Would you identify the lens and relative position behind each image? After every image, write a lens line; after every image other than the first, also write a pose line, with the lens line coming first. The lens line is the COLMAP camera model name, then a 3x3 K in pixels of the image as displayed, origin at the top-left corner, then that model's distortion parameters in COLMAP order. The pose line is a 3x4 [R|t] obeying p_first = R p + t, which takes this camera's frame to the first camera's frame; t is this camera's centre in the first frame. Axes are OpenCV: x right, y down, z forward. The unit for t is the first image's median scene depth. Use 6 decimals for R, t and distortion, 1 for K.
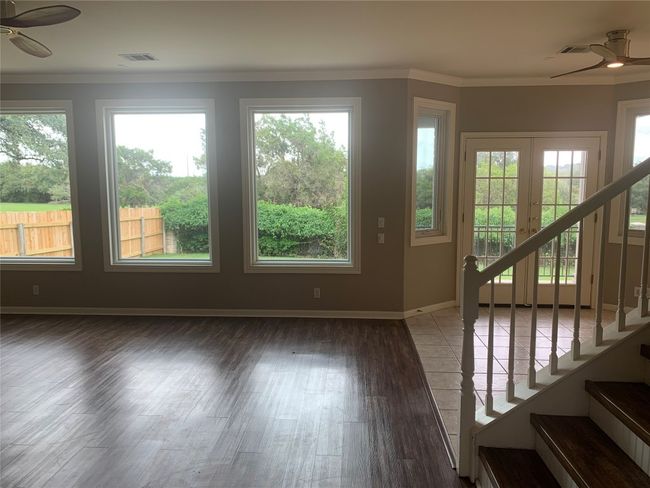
lens RADIAL K [[494.0, 0, 325.4], [0, 494.0, 243.9], [0, 0, 1]] dist [-0.006006, -0.005733]
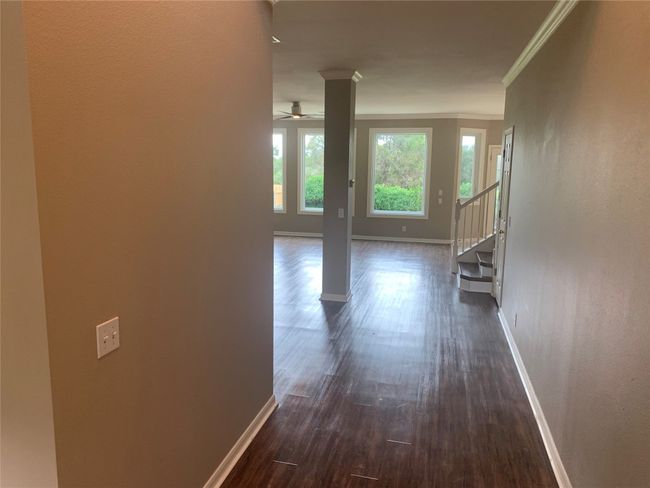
lens RADIAL K [[494.0, 0, 320.0], [0, 494.0, 247.0], [0, 0, 1]] dist [-0.006006, -0.005733]
pose [[0.982705, 0.045784, -0.179428, 0.002175], [-0.037879, 0.998165, 0.047239, 0.025214], [0.181261, -0.039625, 0.982636, -0.260031]]
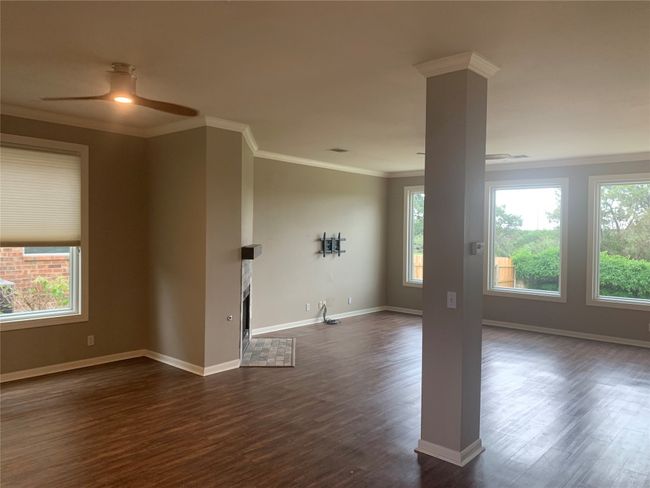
lens RADIAL K [[494.0, 0, 327.0], [0, 494.0, 242.9], [0, 0, 1]] dist [-0.006006, -0.005733]
pose [[0.782560, 0.024055, -0.622110, 0.029491], [-0.091135, 0.992915, -0.076248, 0.015719], [0.615869, 0.116364, 0.779208, -0.128339]]
